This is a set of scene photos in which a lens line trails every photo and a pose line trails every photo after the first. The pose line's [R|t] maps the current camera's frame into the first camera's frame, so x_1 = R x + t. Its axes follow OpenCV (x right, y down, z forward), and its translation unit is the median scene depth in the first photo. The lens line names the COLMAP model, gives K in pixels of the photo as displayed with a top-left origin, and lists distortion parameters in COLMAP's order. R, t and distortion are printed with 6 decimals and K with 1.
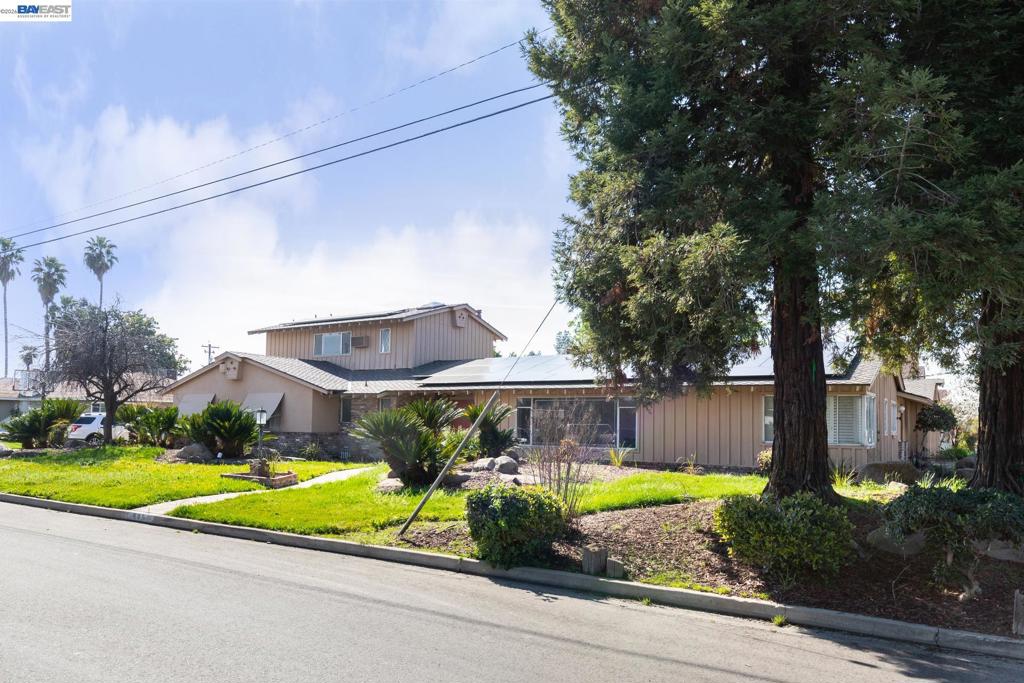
lens RADIAL K [[607.7, 0, 517.6], [0, 607.7, 335.9], [0, 0, 1]] dist [0.005748, 0.002152]
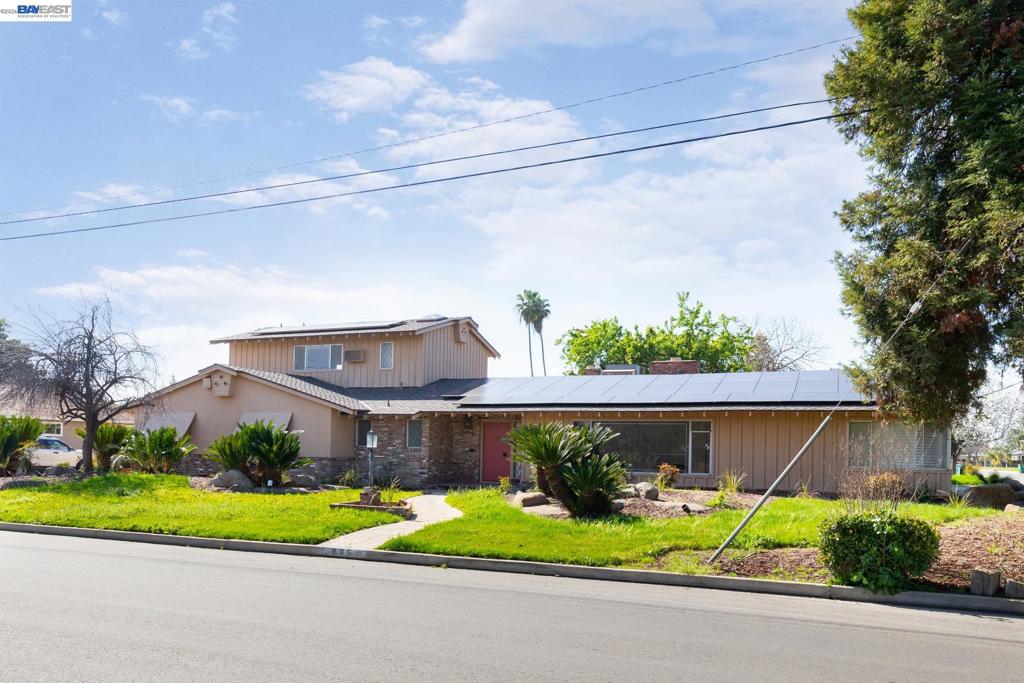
lens RADIAL K [[660.6, 0, 514.2], [0, 660.6, 343.0], [0, 0, 1]] dist [0.005179, -0.001102]
pose [[0.987446, 0.027500, 0.155543, -0.230346], [-0.025086, 0.999533, -0.017457, 0.002364], [-0.155950, 0.013336, 0.987675, 0.006692]]
